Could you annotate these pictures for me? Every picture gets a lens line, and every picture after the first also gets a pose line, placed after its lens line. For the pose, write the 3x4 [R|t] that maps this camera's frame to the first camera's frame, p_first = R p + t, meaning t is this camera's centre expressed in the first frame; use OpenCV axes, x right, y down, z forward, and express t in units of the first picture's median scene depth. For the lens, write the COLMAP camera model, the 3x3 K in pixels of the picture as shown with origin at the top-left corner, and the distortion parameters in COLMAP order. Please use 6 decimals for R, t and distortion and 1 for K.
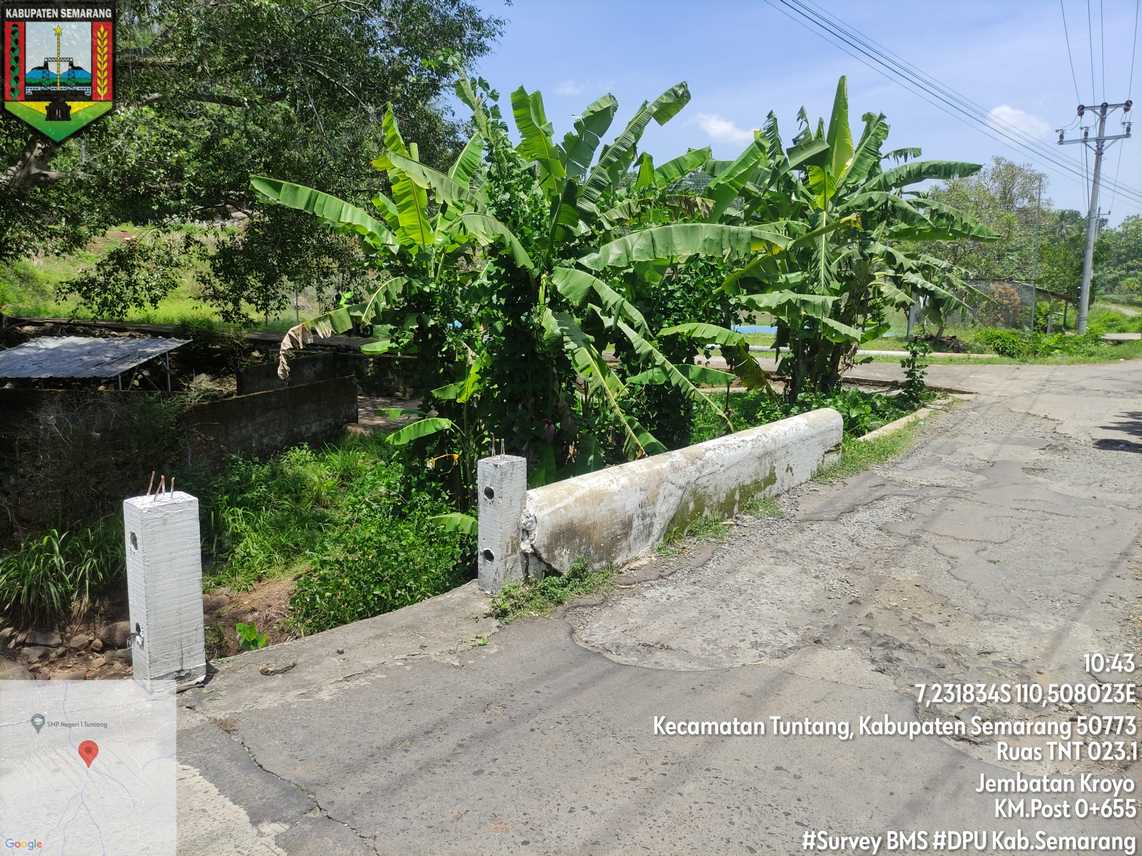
lens RADIAL K [[841.4, 0, 569.2], [0, 841.4, 427.1], [0, 0, 1]] dist [0.051556, -0.052798]
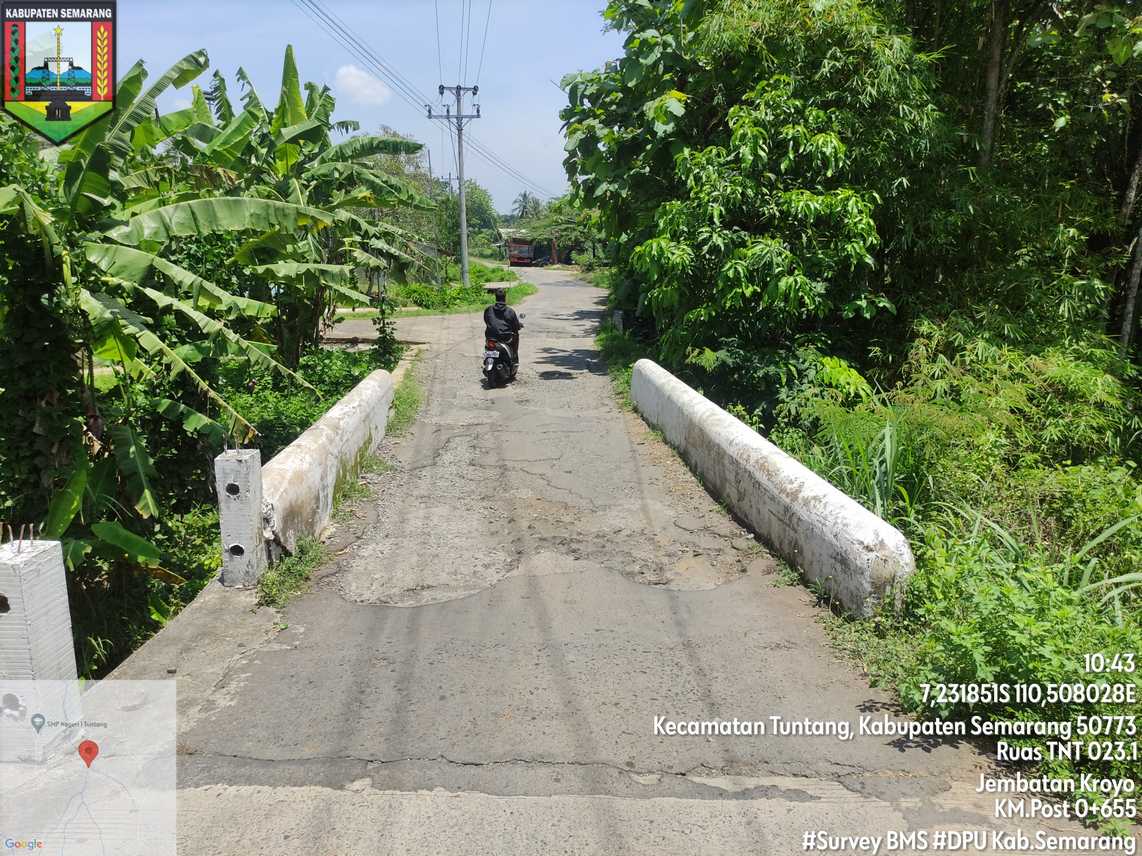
lens RADIAL K [[841.4, 0, 568.1], [0, 841.4, 425.4], [0, 0, 1]] dist [0.051556, -0.052798]
pose [[0.770093, -0.143402, 0.621605, -0.171611], [0.111643, 0.989665, 0.089999, -0.018425], [-0.628087, 0.000090, 0.778144, -0.016548]]
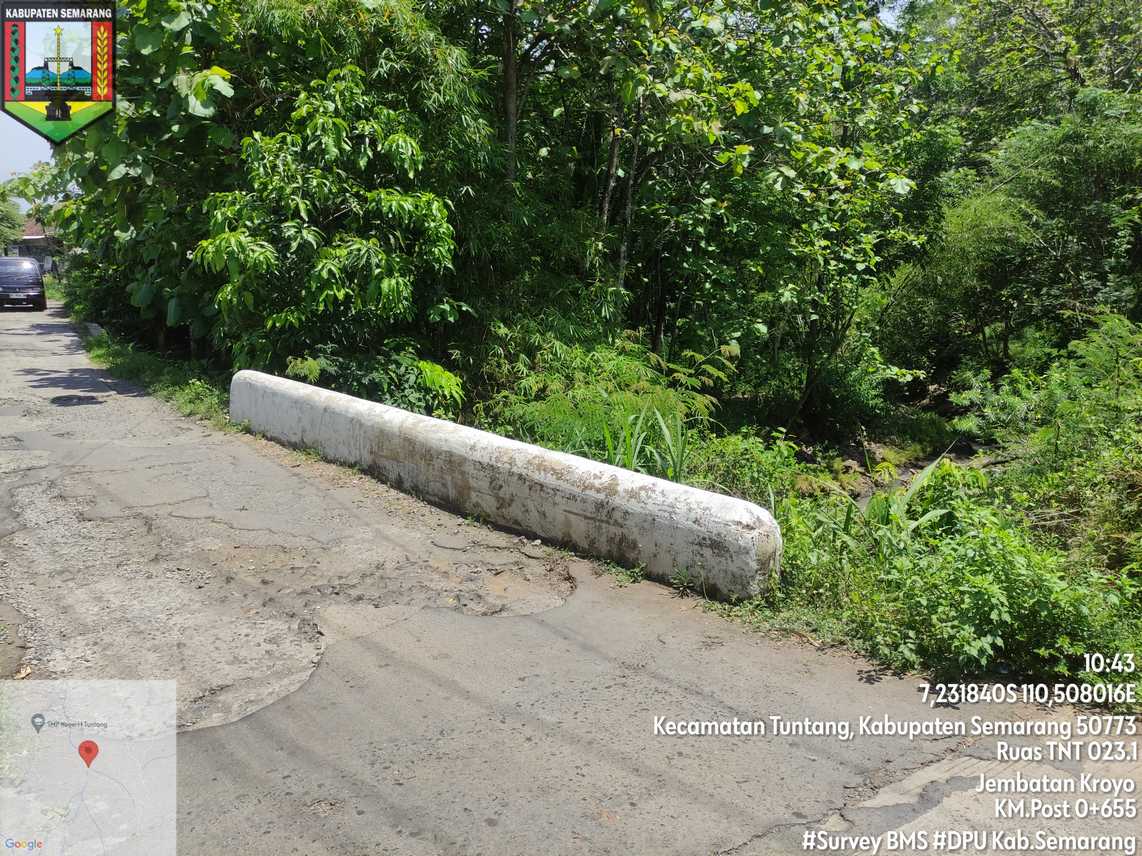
lens RADIAL K [[841.4, 0, 569.3], [0, 841.4, 425.1], [0, 0, 1]] dist [0.051556, -0.052798]
pose [[0.252736, -0.182014, 0.950261, -0.214822], [0.134606, 0.979209, 0.151759, -0.028694], [-0.958126, 0.089556, 0.271982, 0.166591]]
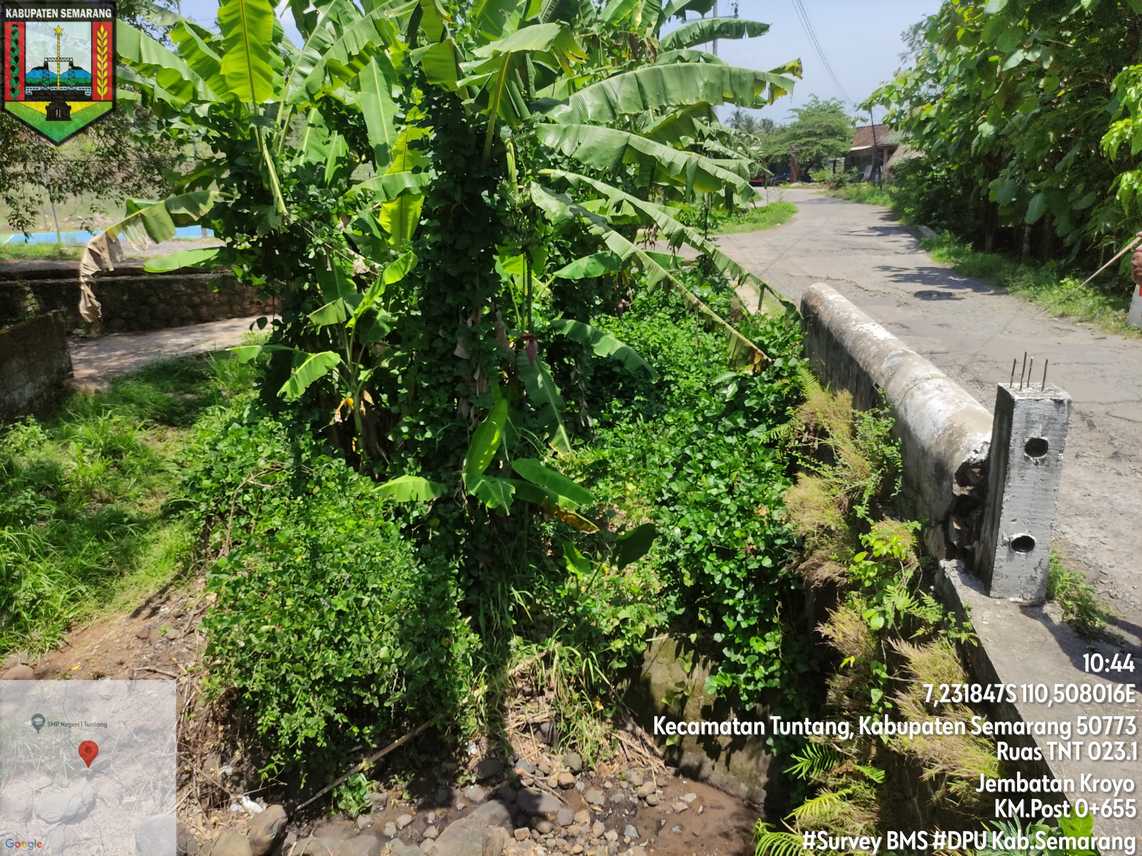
lens RADIAL K [[841.4, 0, 563.0], [0, 841.4, 424.0], [0, 0, 1]] dist [0.051556, -0.052798]
pose [[0.895332, -0.165079, 0.413677, -0.279668], [0.116321, 0.983210, 0.140596, -0.027871], [-0.429941, -0.077760, 0.899502, 0.252251]]
